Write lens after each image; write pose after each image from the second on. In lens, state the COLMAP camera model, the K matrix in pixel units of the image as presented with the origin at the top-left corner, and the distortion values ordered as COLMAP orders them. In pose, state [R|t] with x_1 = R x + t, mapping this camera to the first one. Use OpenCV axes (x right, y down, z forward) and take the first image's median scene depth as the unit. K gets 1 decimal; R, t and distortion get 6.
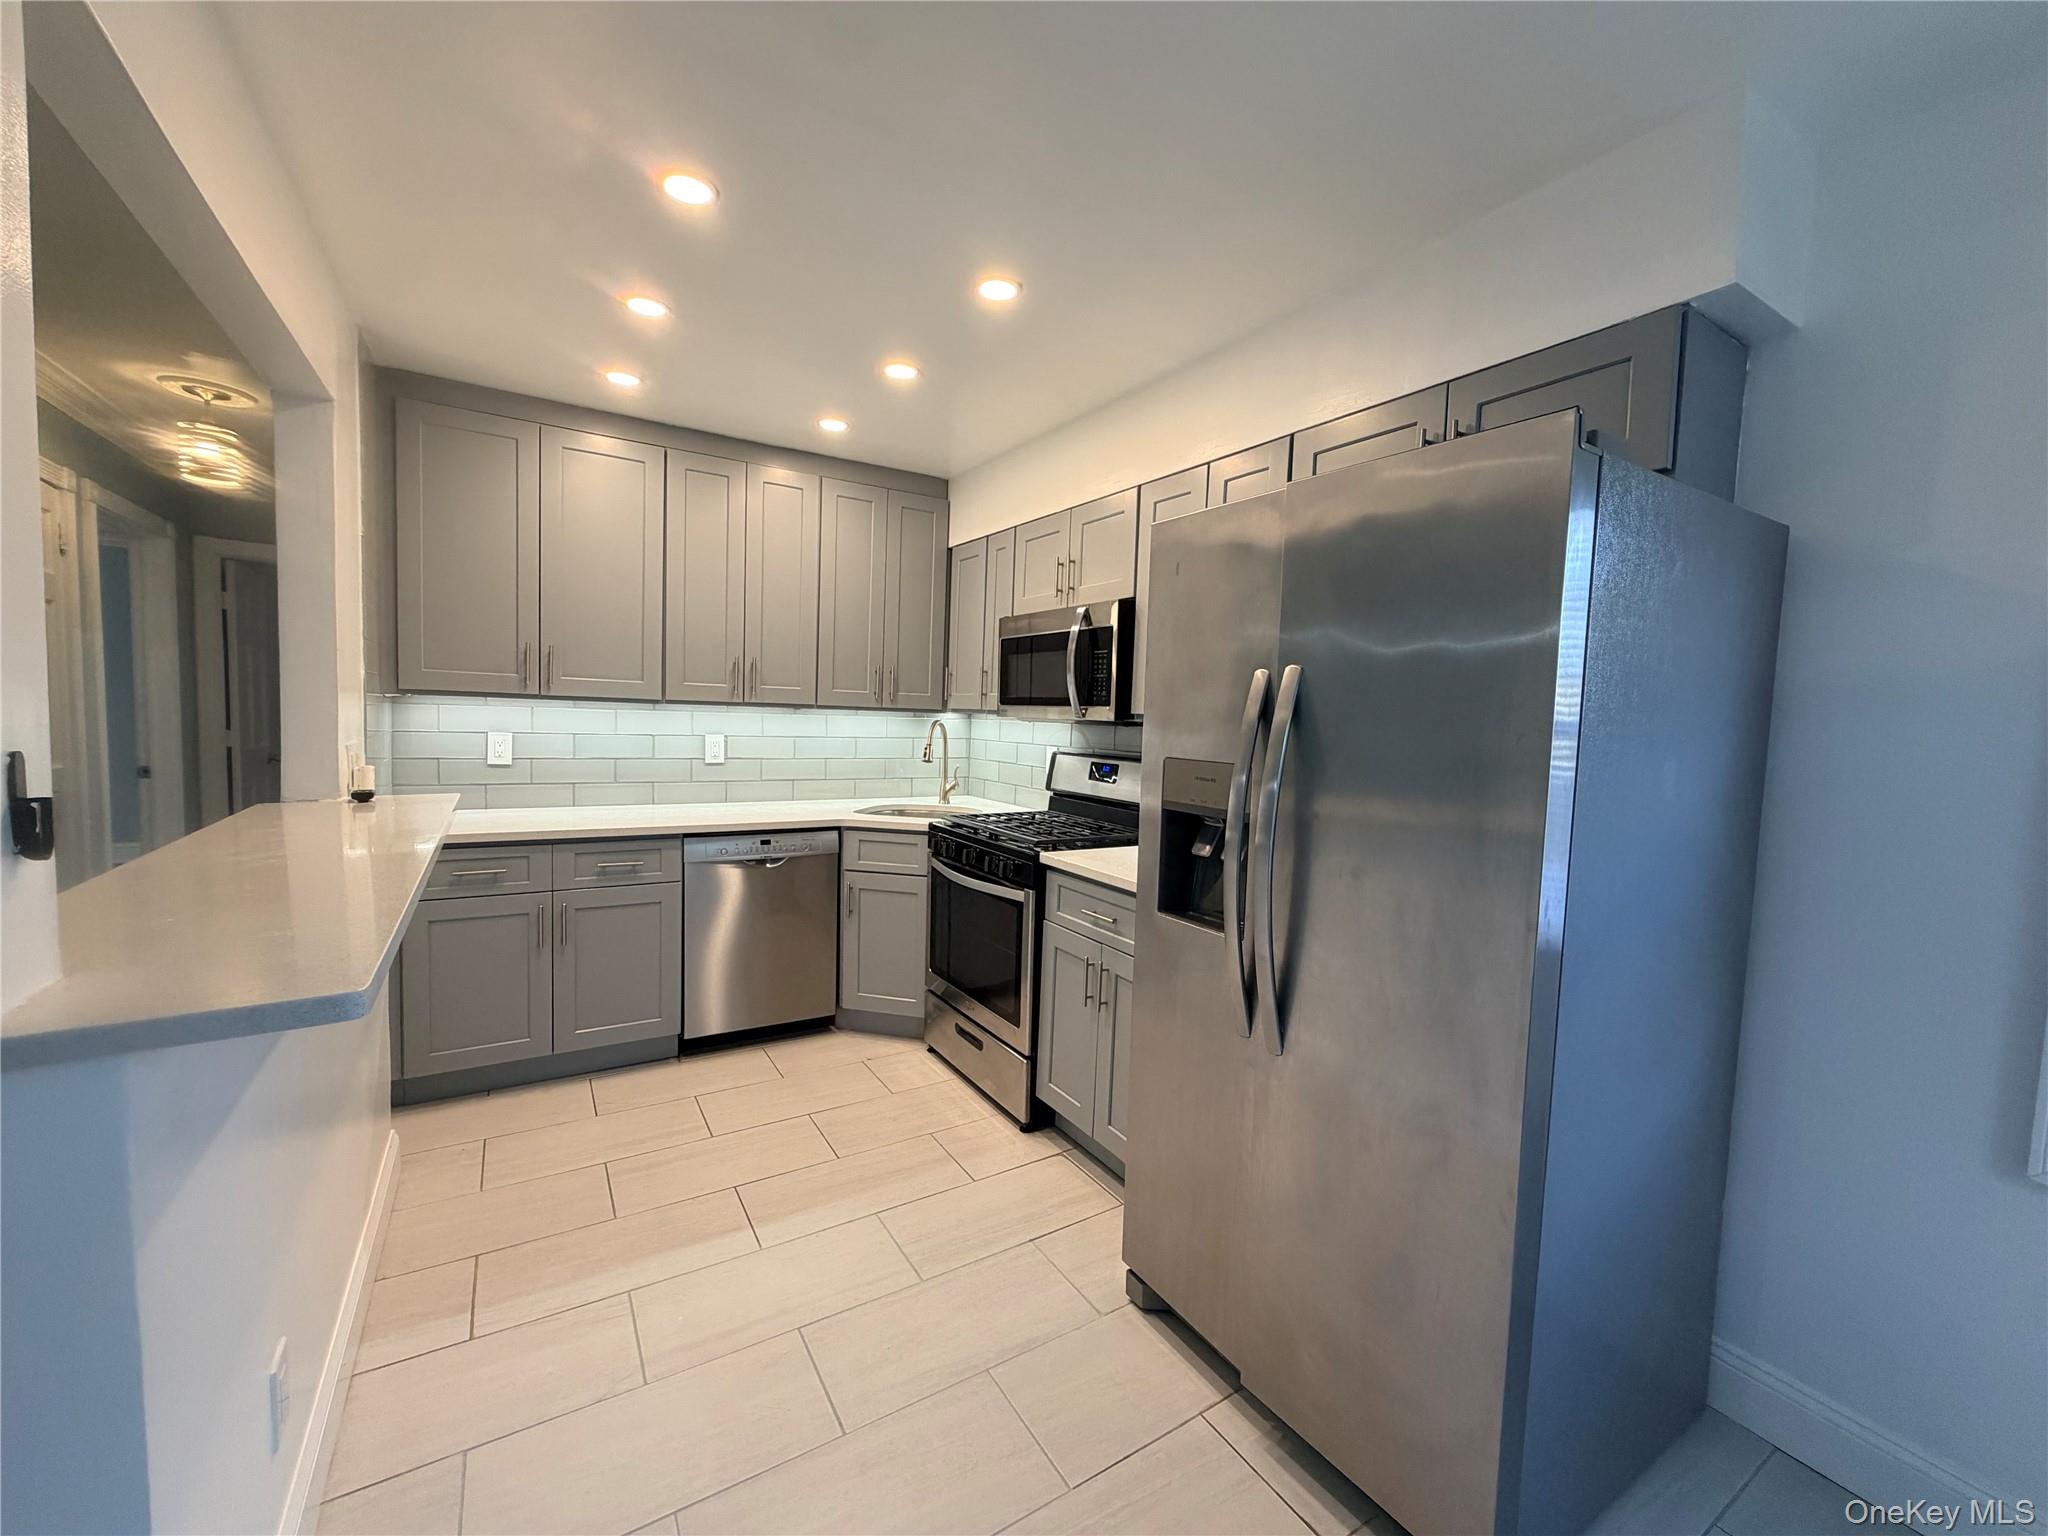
lens RADIAL K [[817.1, 0, 1022.6], [0, 817.1, 765.1], [0, 0, 1]] dist [0.000574, 0.000059]
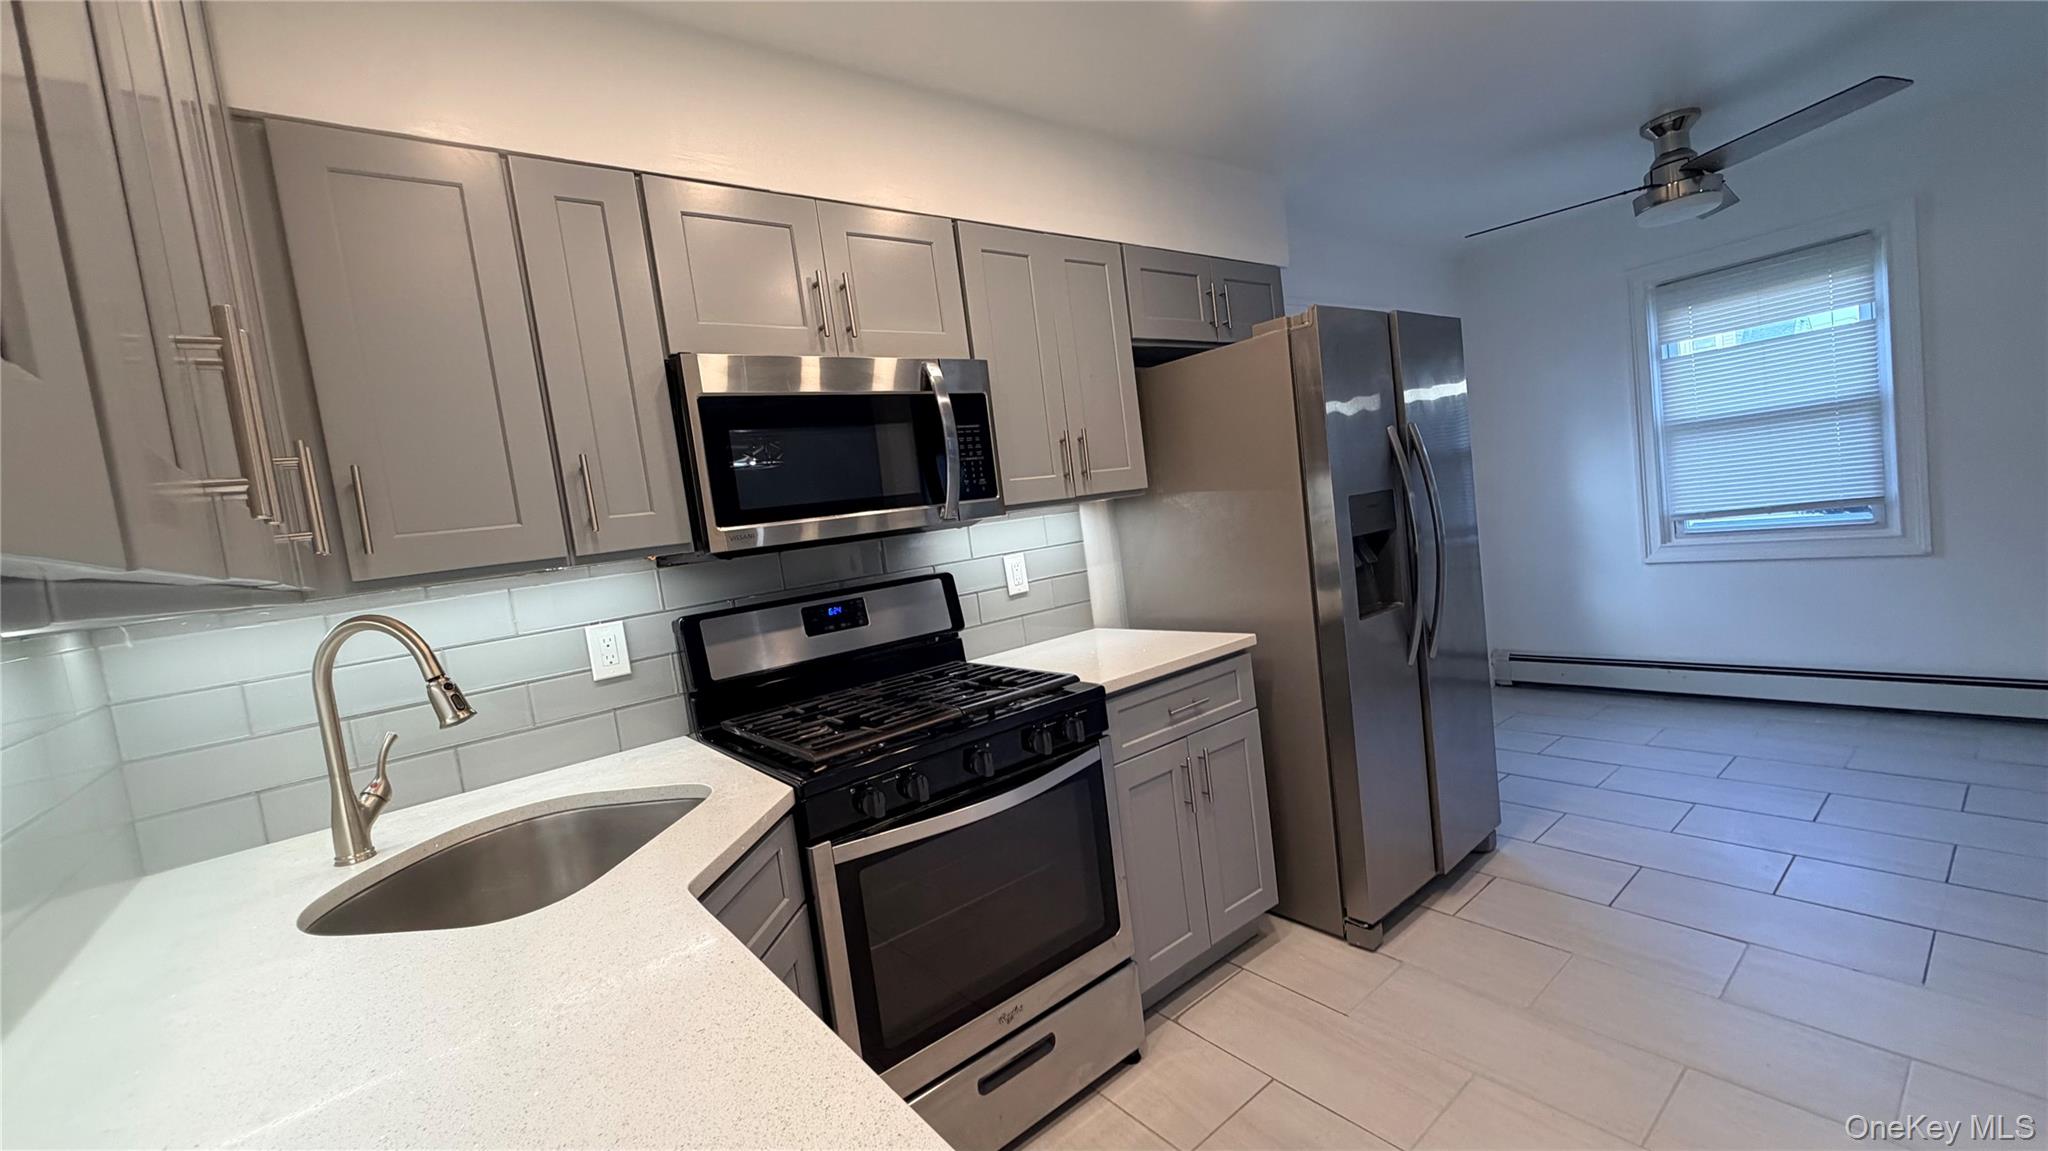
lens RADIAL K [[812.4, 0, 1021.2], [0, 812.4, 576.6], [0, 0, 1]] dist [-0.002427, -0.000295]
pose [[-0.117688, -0.093735, 0.988617, -0.558506], [0.183749, 0.976289, 0.114440, -0.069170], [-0.975903, 0.195126, -0.097673, 0.901484]]
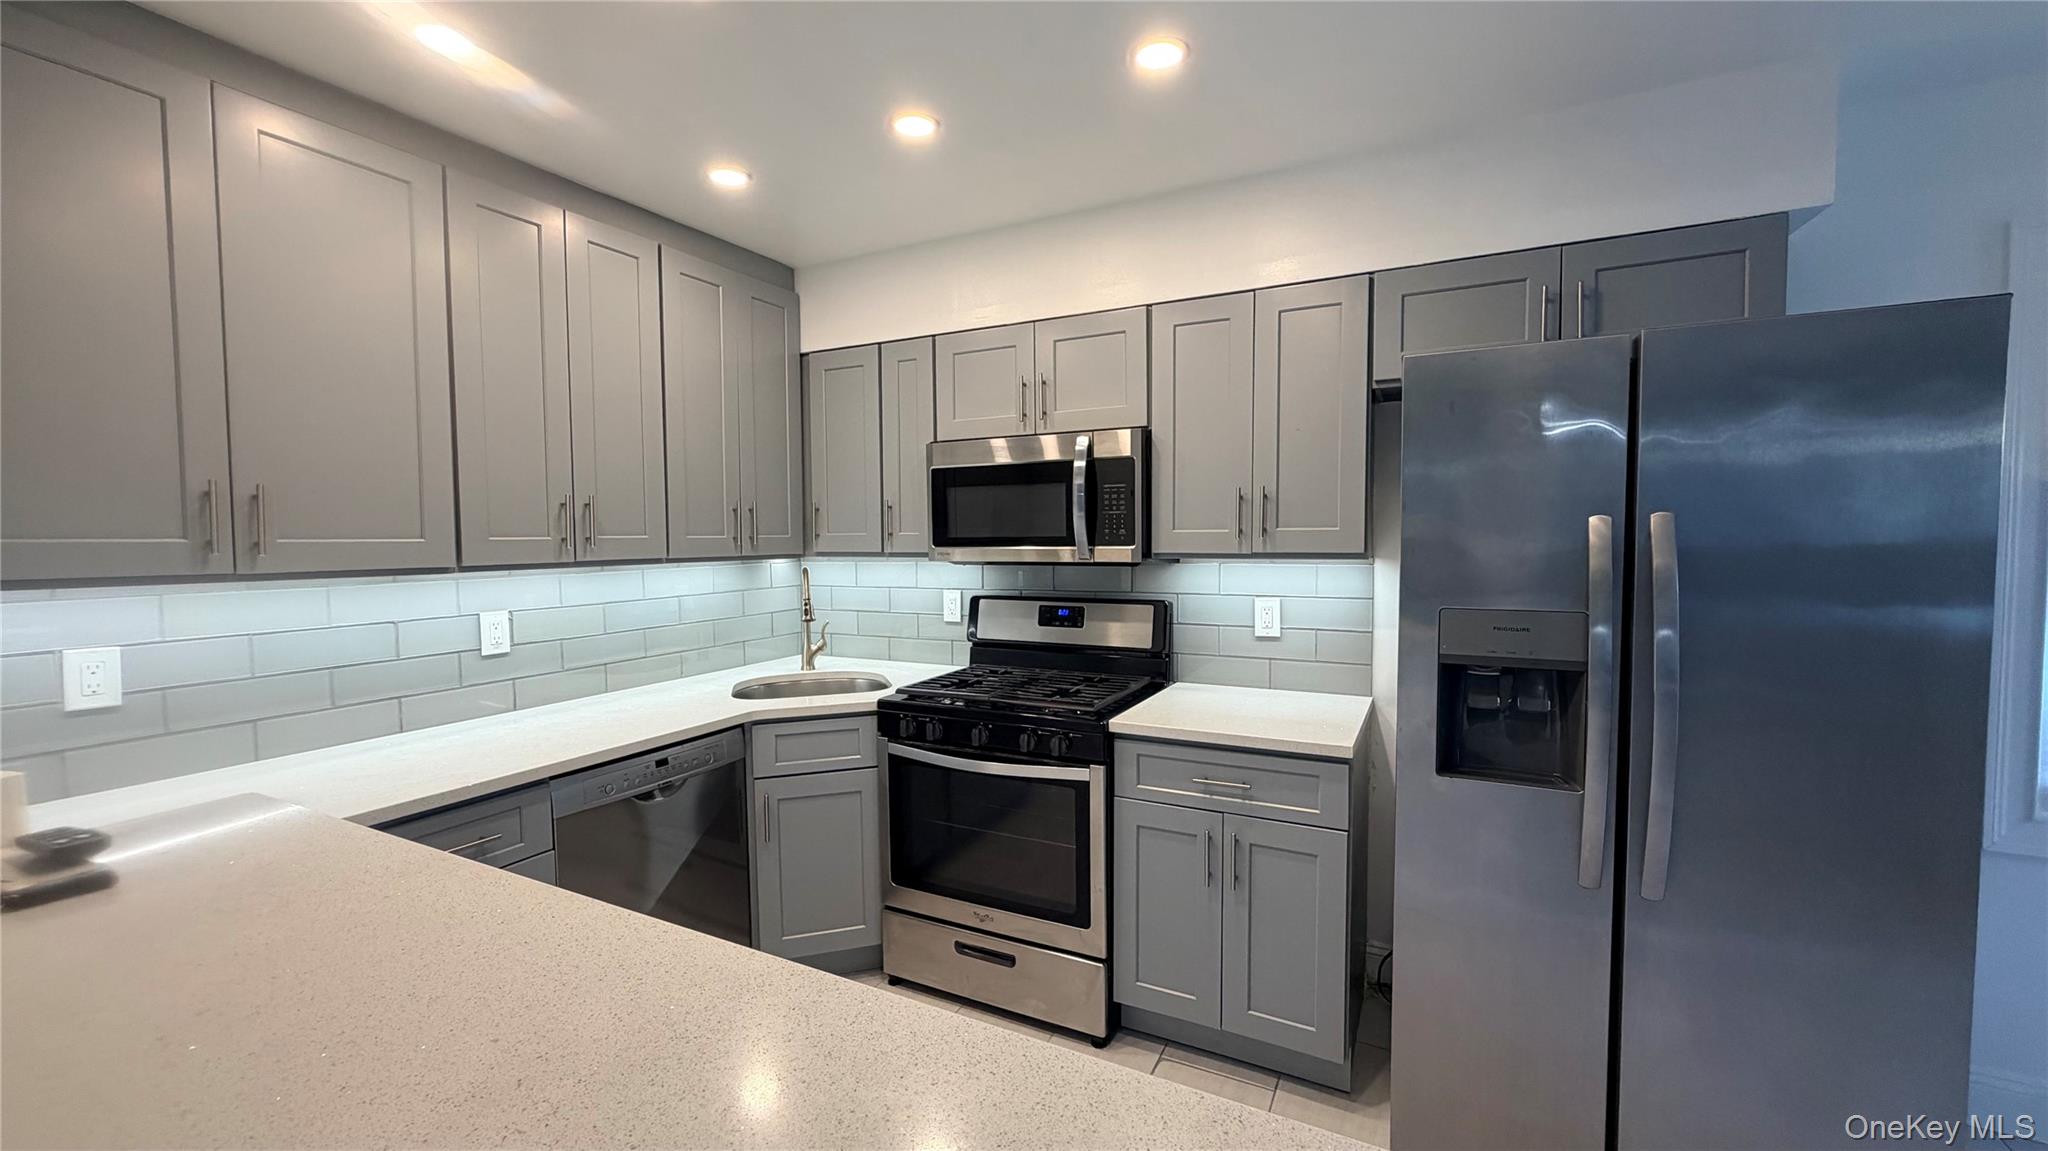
lens RADIAL K [[812.4, 0, 1018.8], [0, 812.4, 573.4], [0, 0, 1]] dist [-0.002427, -0.000295]
pose [[0.857010, -0.066835, 0.510948, -0.392407], [0.070703, 0.997427, 0.011879, -0.051847], [-0.510427, 0.025946, 0.859530, 0.248946]]
